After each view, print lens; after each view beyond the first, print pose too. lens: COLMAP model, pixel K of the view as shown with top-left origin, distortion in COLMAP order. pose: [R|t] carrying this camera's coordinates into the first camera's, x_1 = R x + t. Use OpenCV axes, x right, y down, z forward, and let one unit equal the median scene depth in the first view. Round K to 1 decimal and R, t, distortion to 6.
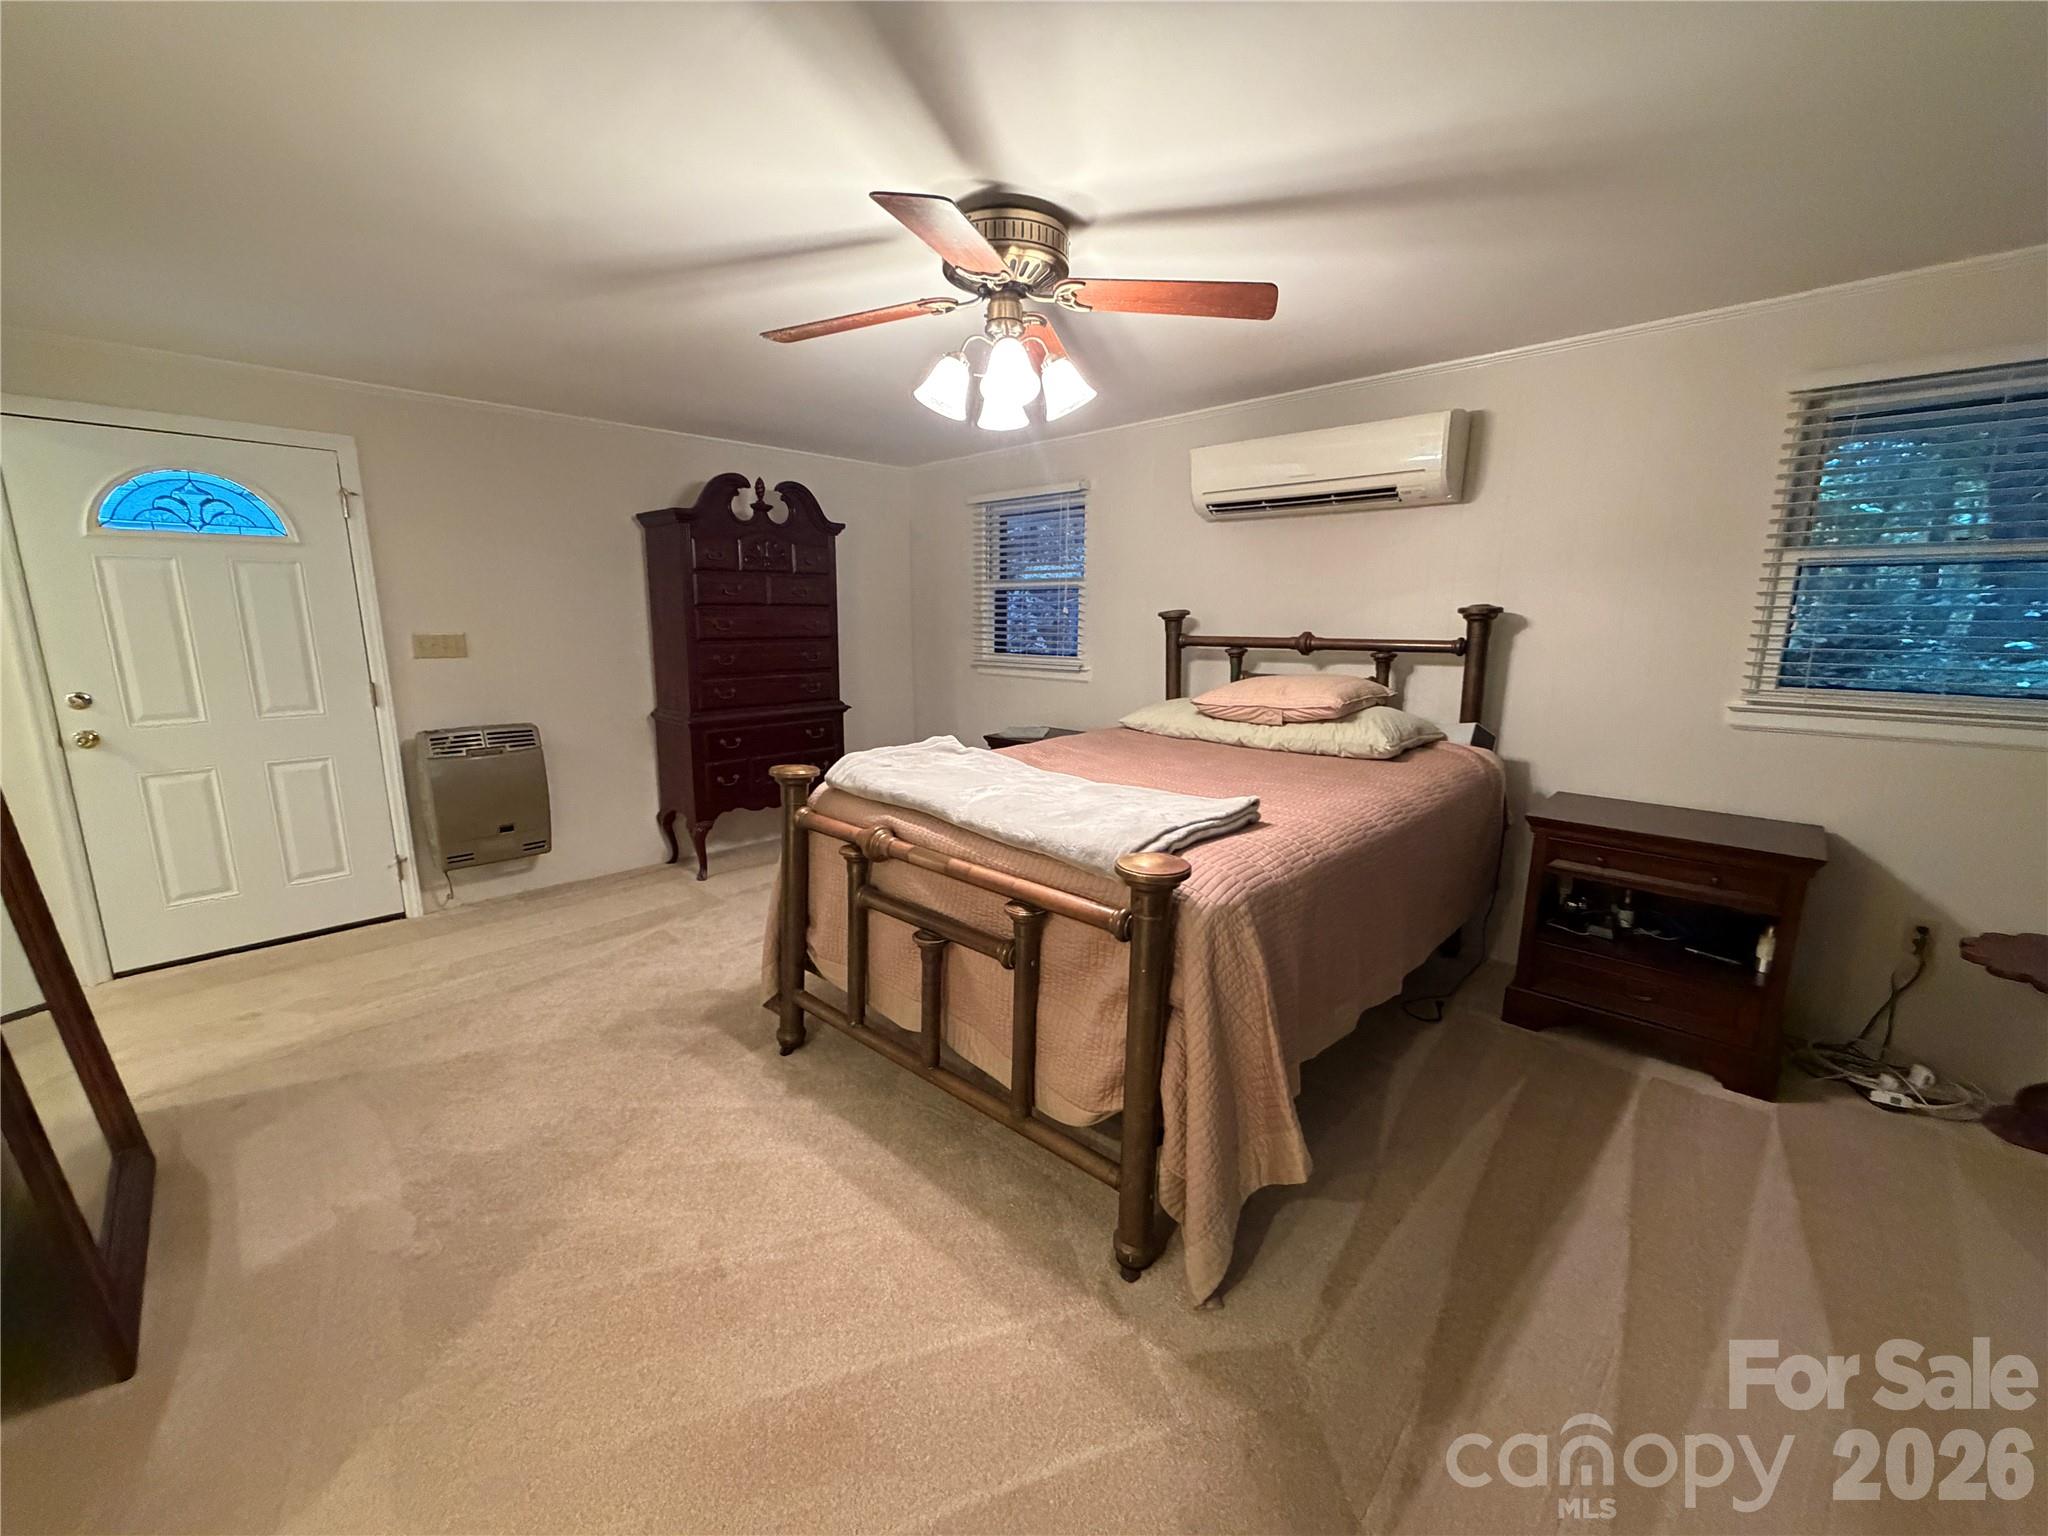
lens RADIAL K [[819.8, 0, 1020.3], [0, 819.8, 767.1], [0, 0, 1]] dist [0.001656, 0.000416]
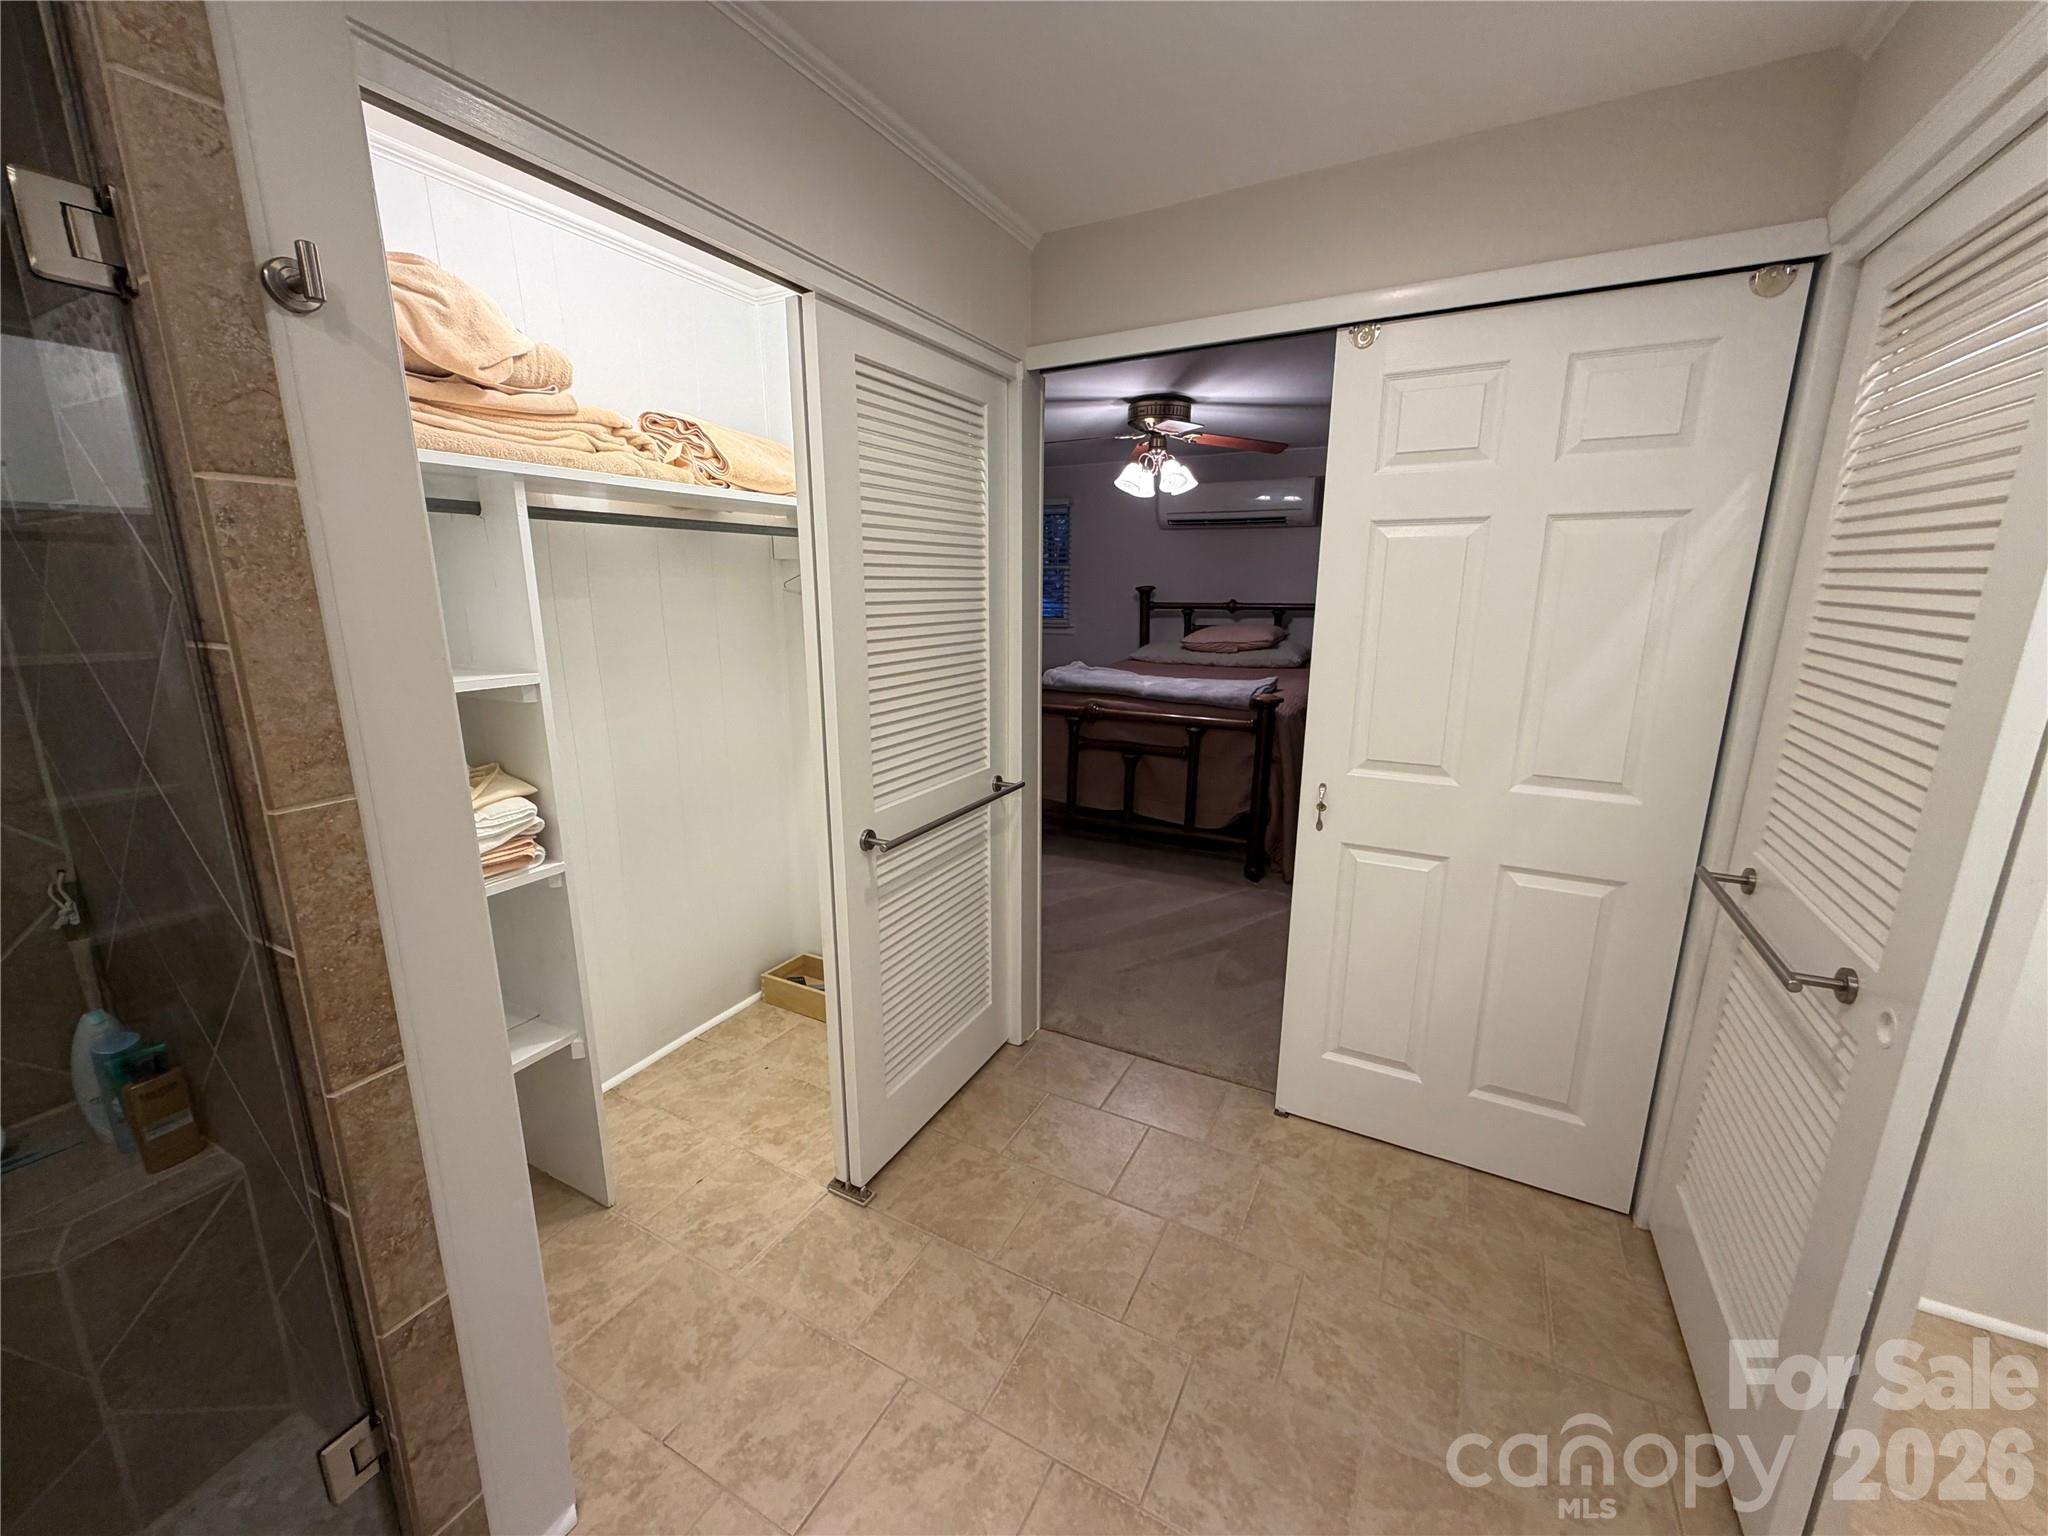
lens RADIAL K [[817.4, 0, 1015.5], [0, 817.4, 769.0], [0, 0, 1]] dist [-0.000052, 0.000155]
pose [[0.961594, -0.064030, 0.266902, -0.710002], [0.052828, 0.997403, 0.048948, 0.099769], [-0.269343, -0.032968, 0.962480, -0.657119]]
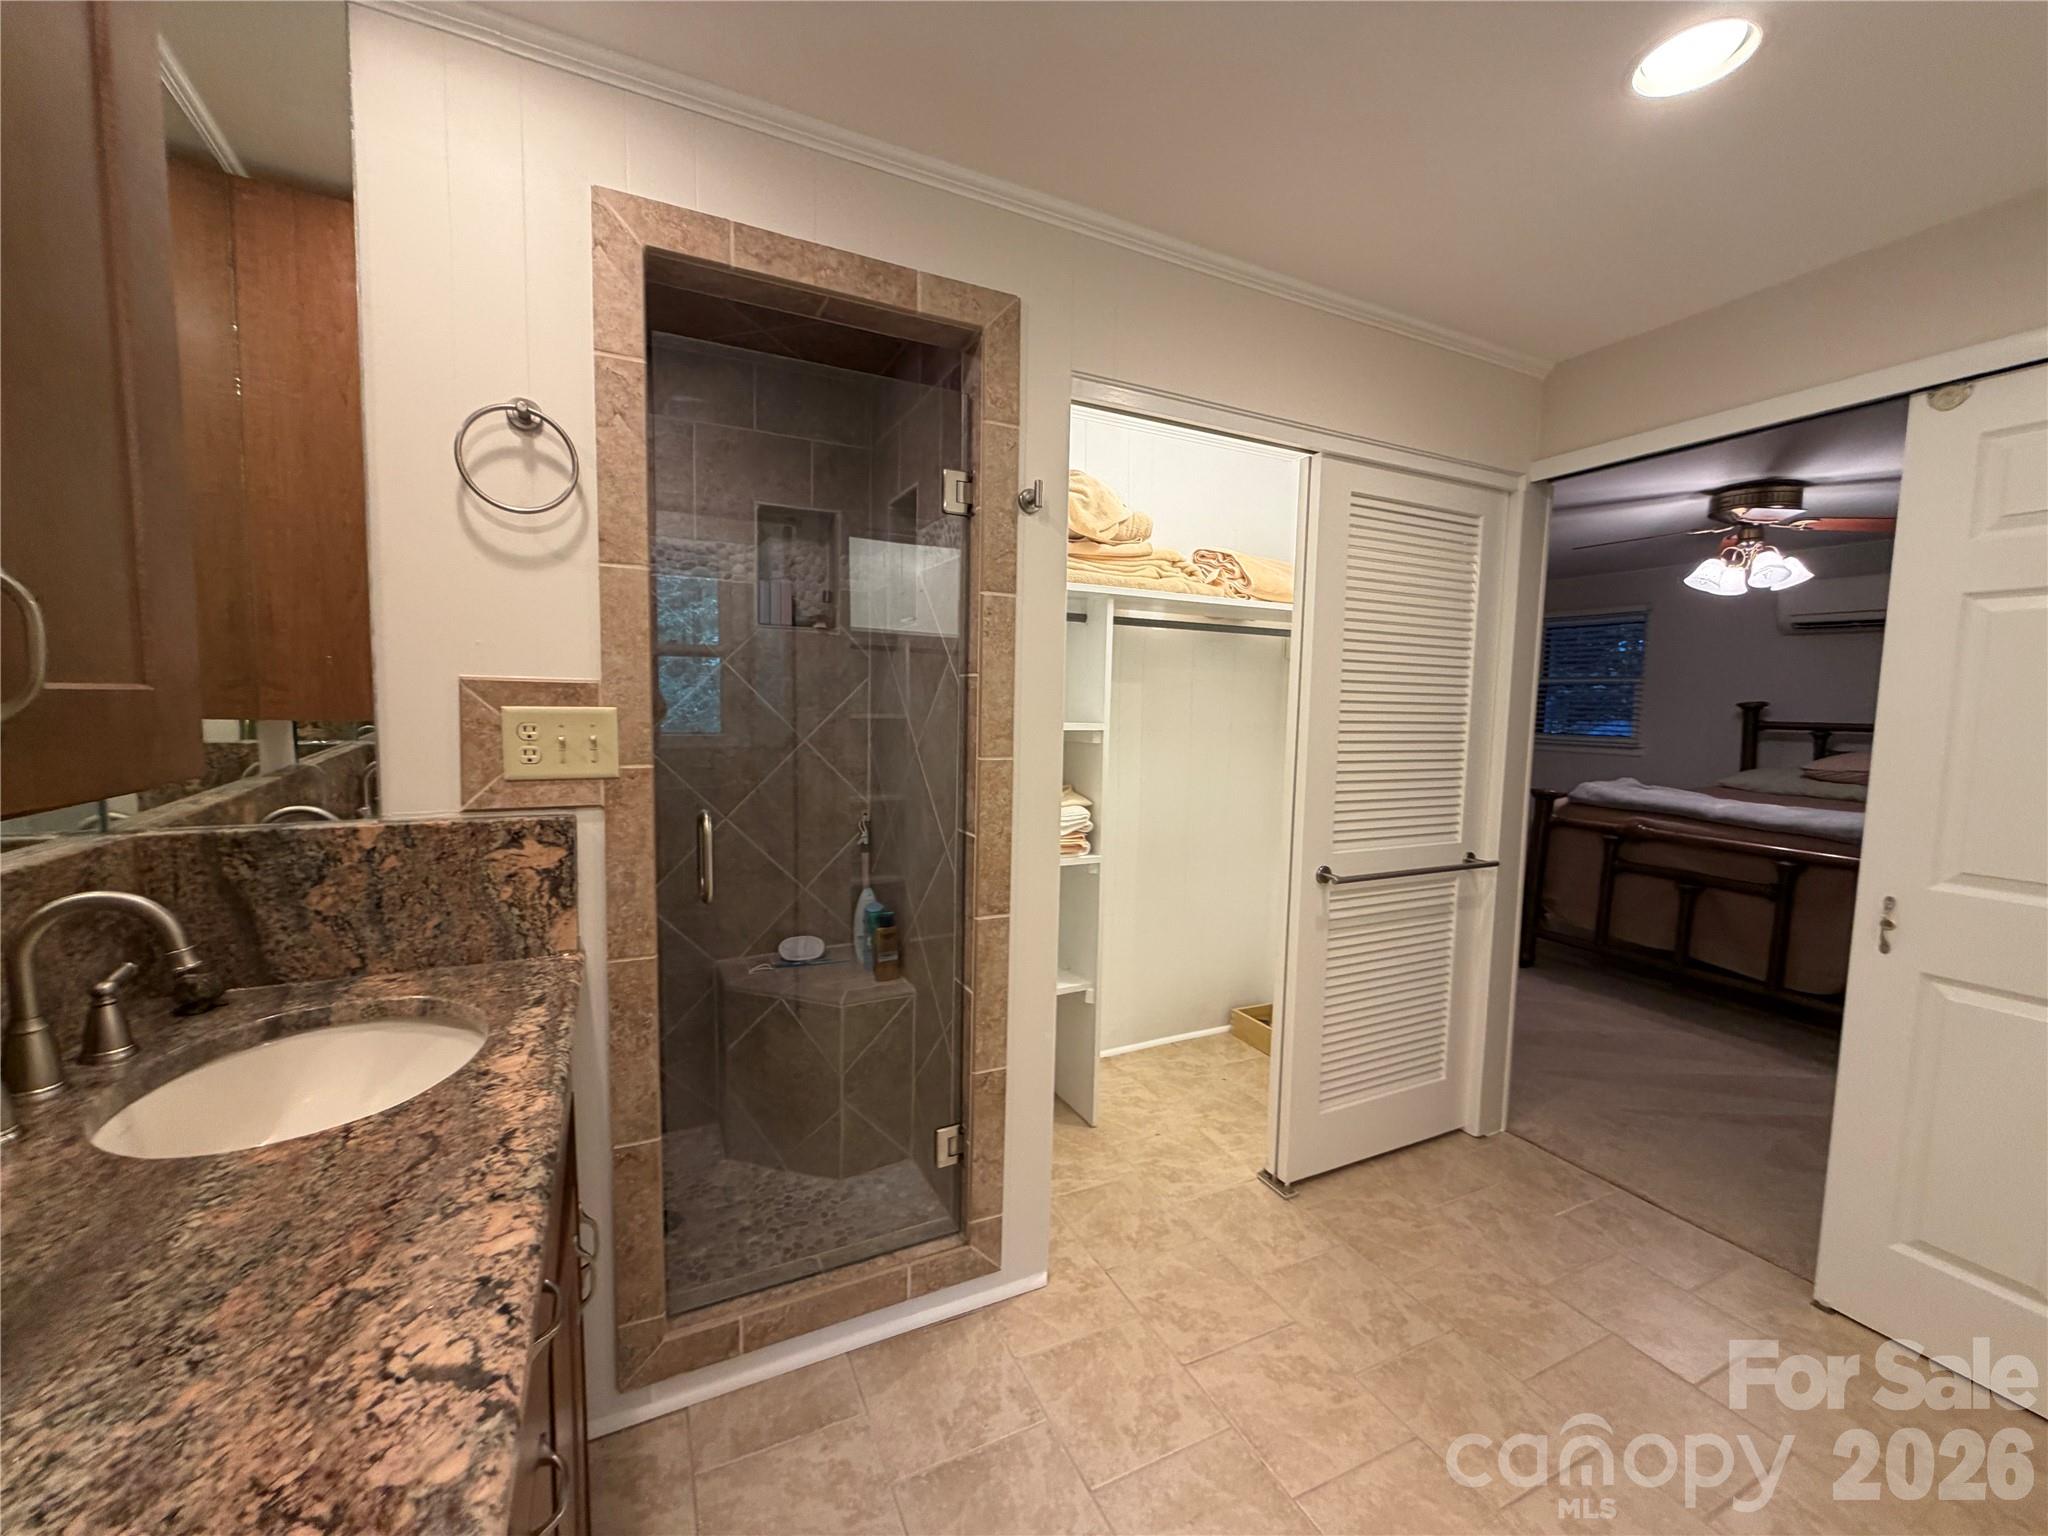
lens RADIAL K [[817.4, 0, 1015.5], [0, 817.4, 769.0], [0, 0, 1]] dist [-0.000052, 0.000155]
pose [[0.938959, 0.046267, -0.340903, -0.665915], [-0.081440, 0.992643, -0.089592, 0.179172], [0.334250, 0.111886, 0.935820, -0.848093]]
